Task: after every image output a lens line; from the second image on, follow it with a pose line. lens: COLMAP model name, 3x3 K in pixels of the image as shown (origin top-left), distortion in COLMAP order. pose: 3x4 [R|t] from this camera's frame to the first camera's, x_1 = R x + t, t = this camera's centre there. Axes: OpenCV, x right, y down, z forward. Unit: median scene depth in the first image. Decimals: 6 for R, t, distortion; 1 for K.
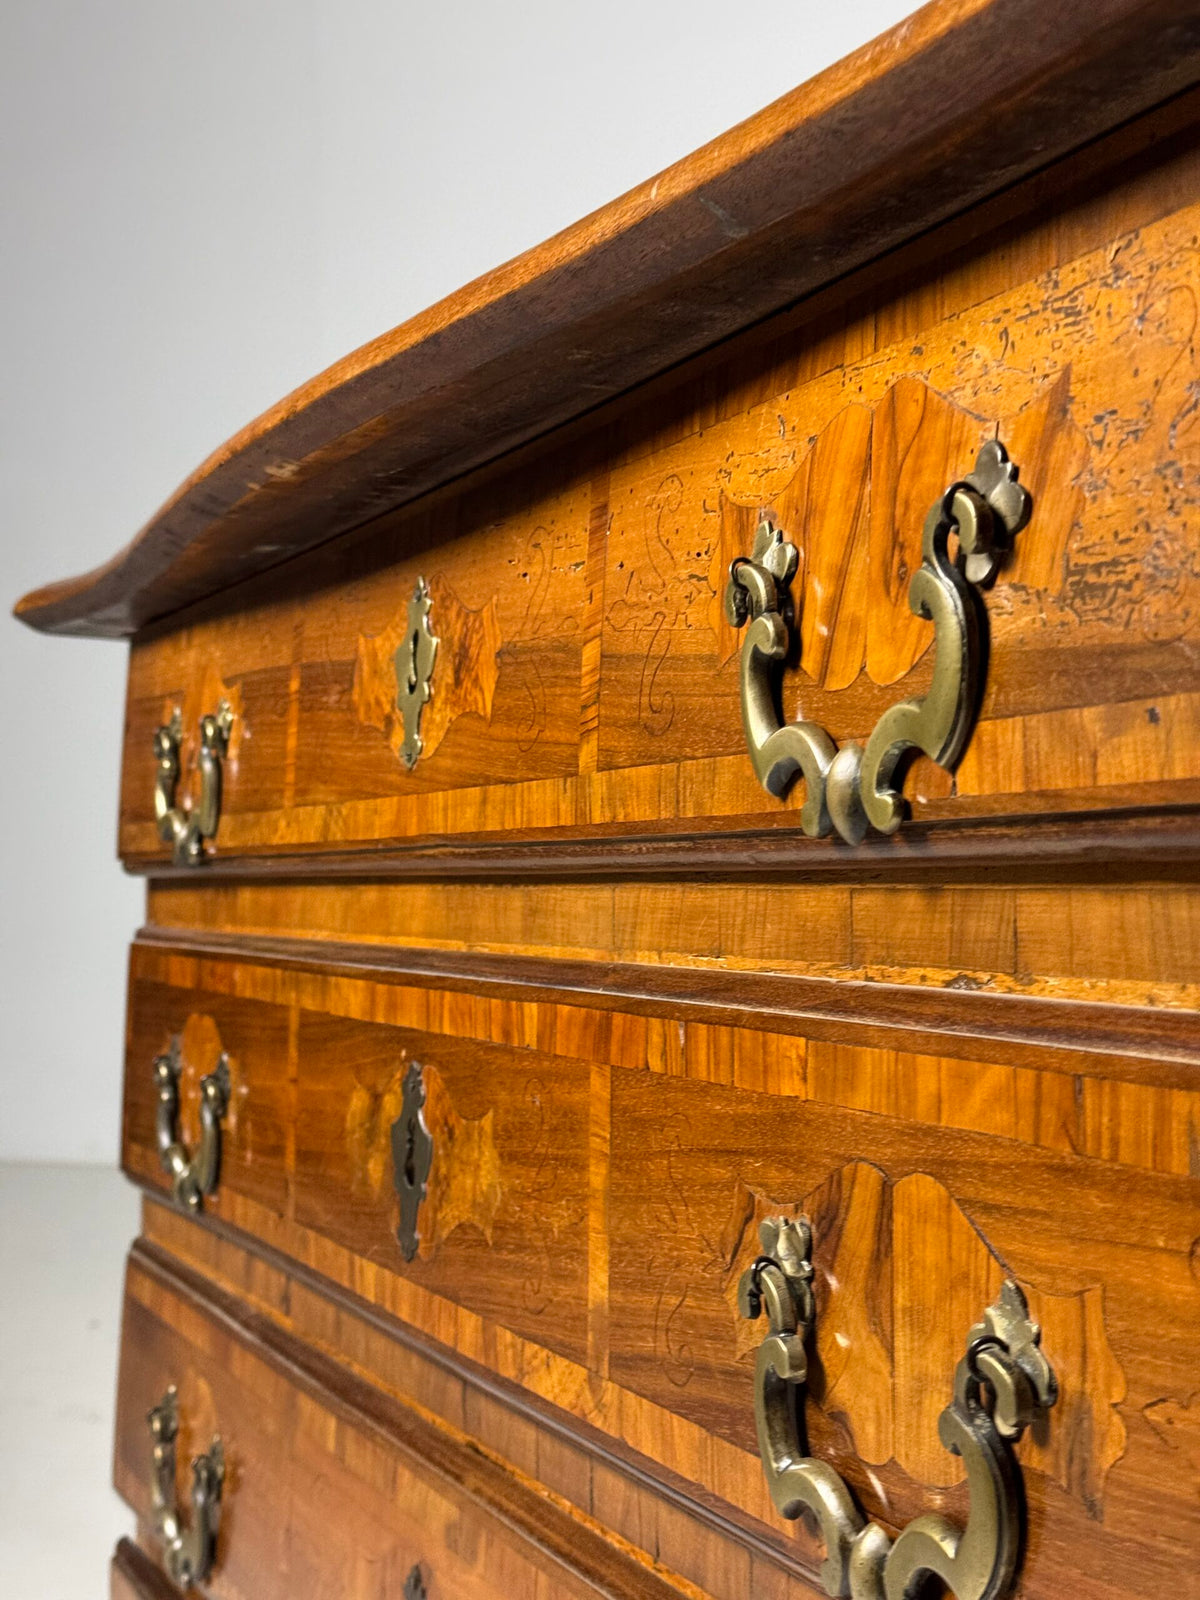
lens RADIAL K [[2250.5, 0, 600.2], [0, 2250.5, 794.5], [0, 0, 1]] dist [0.133435, 0.000000]
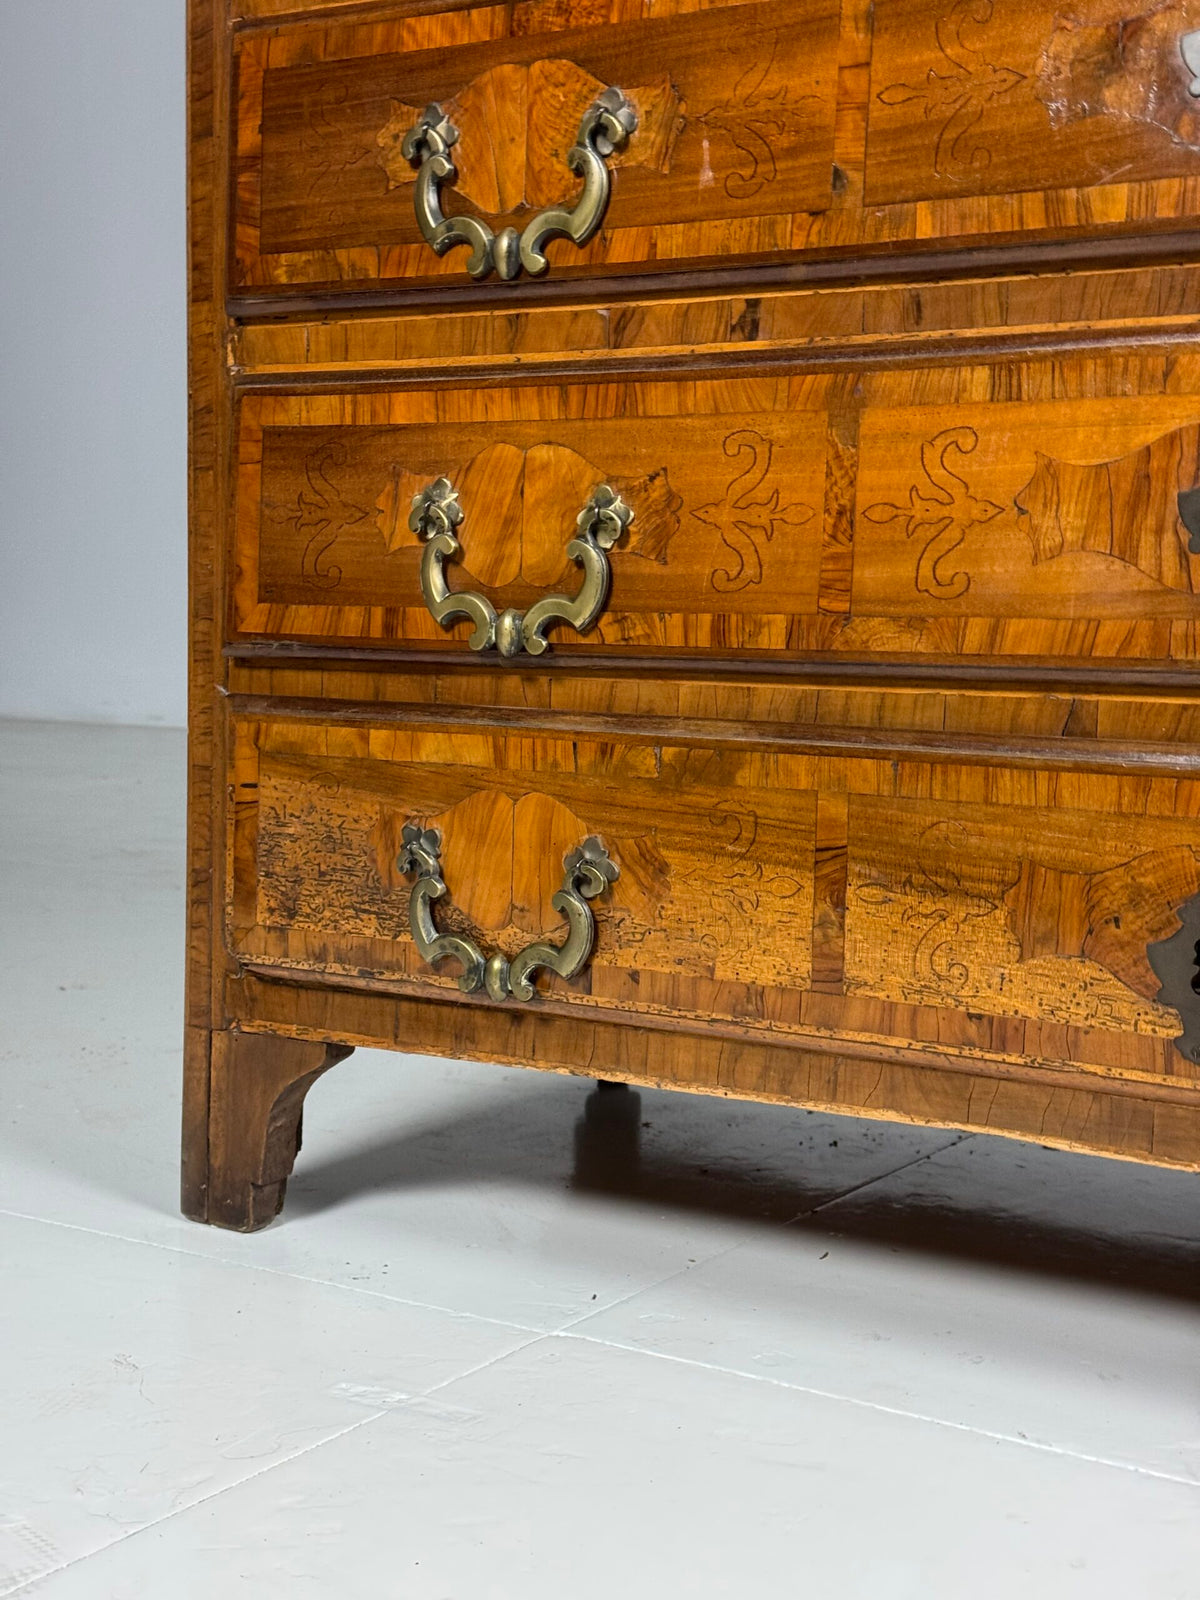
lens RADIAL K [[2250.5, 0, 593.0], [0, 2250.5, 814.4], [0, 0, 1]] dist [0.133435, 0.000000]
pose [[0.824430, -0.023835, 0.565462, -1.275902], [-0.049570, 0.992232, 0.114095, 0.544801], [-0.563790, -0.122093, 0.816844, 0.330156]]
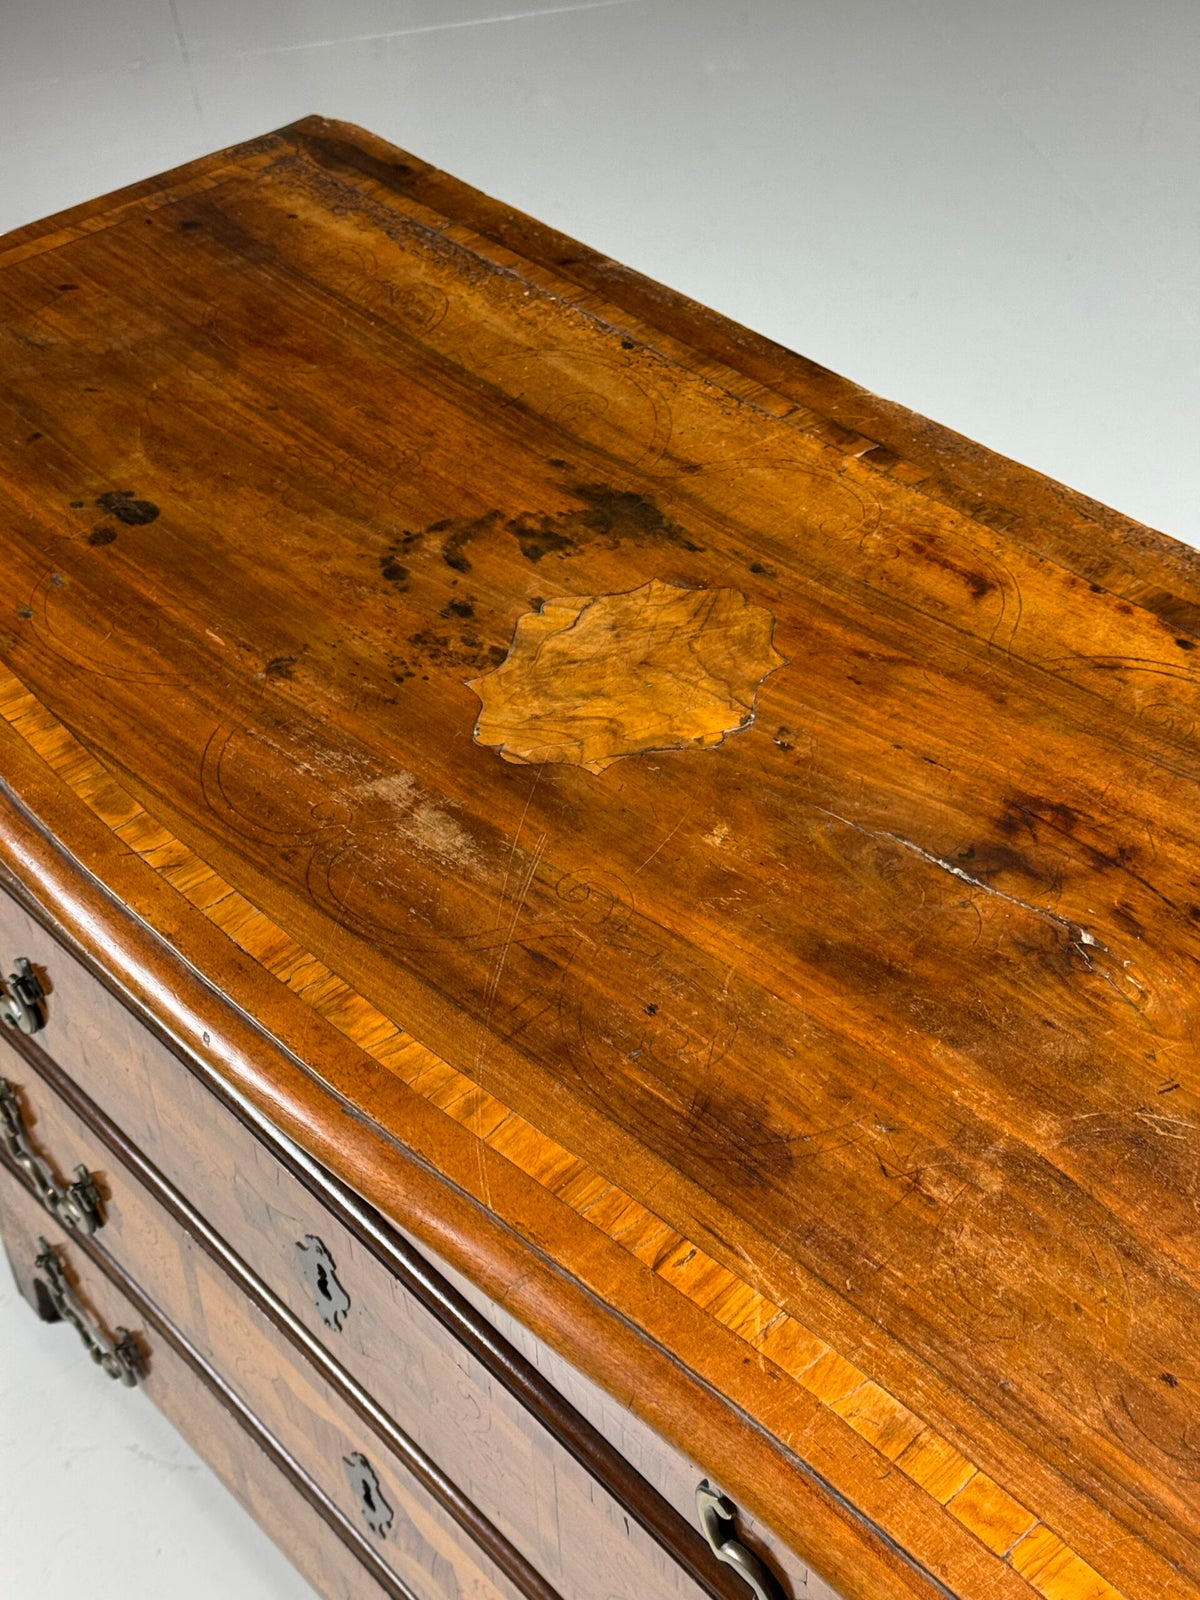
lens RADIAL K [[2250.5, 0, 602.6], [0, 2250.5, 808.7], [0, 0, 1]] dist [0.133435, 0.000000]
pose [[0.951418, -0.228690, 0.206166, -0.186743], [0.025753, 0.726341, 0.686852, -1.327164], [-0.306823, -0.648174, 0.696944, 0.233815]]
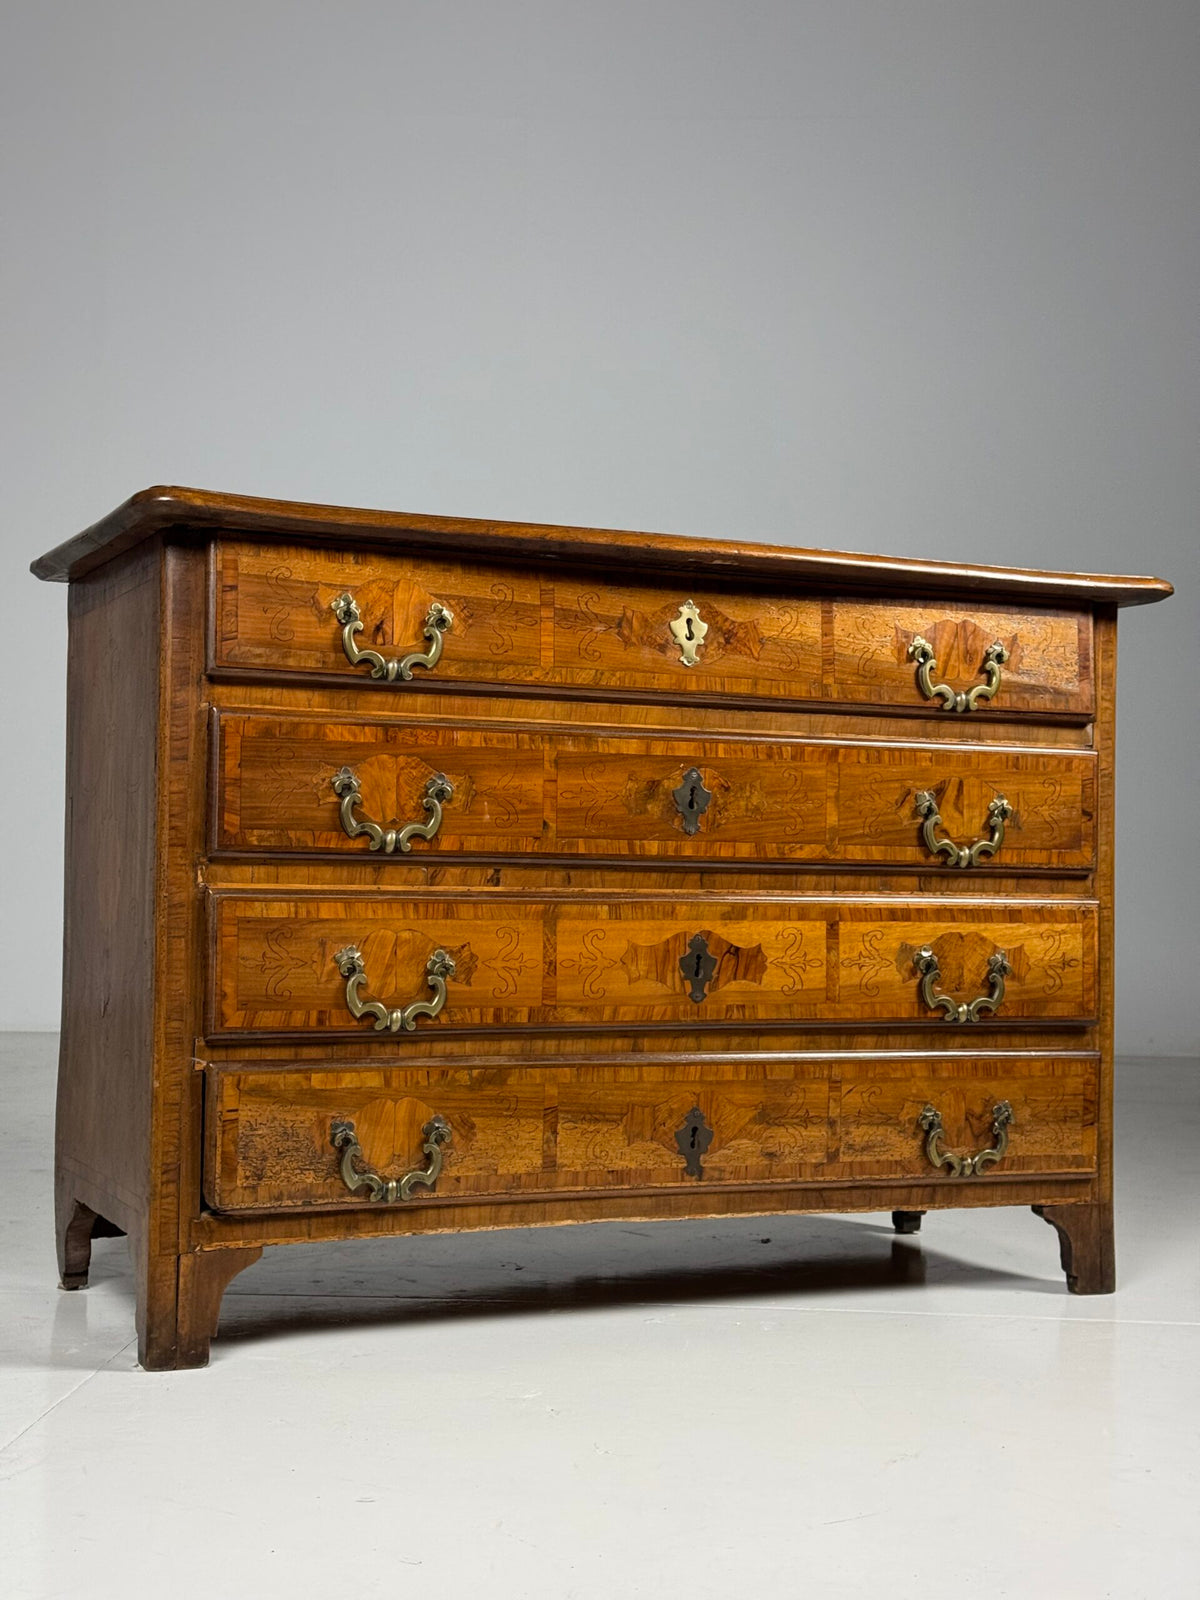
lens RADIAL K [[2250.5, 0, 608.3], [0, 2250.5, 784.5], [0, 0, 1]] dist [0.133435, 0.000000]
pose [[-0.032566, 0.051866, 0.998123, -3.999032], [-0.051846, 0.997220, -0.053511, 0.404924], [-0.998124, -0.053492, -0.029787, 1.603163]]
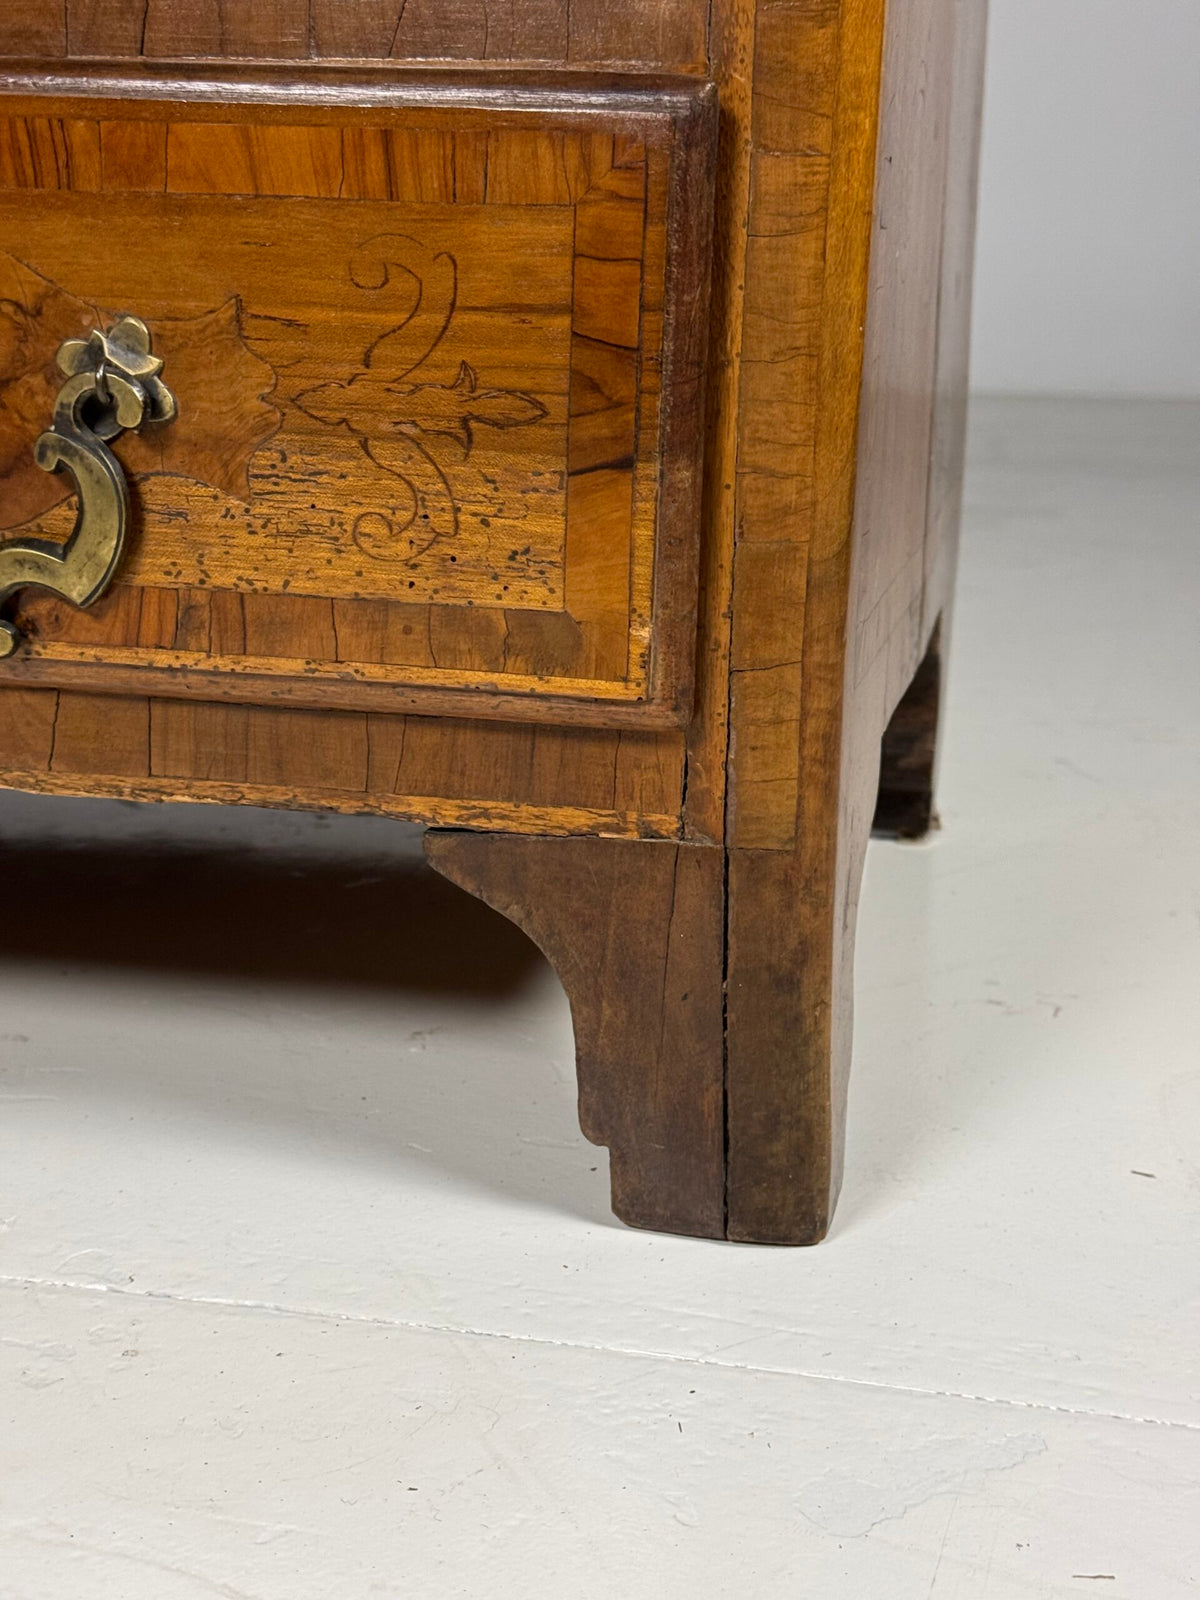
lens RADIAL K [[2250.5, 0, 604.2], [0, 2250.5, 790.8], [0, 0, 1]] dist [0.133435, 0.000000]
pose [[0.582755, -0.180454, 0.792359, -0.462175], [-0.052731, 0.964582, 0.258459, 0.663392], [-0.810935, -0.192400, 0.552600, 0.071017]]
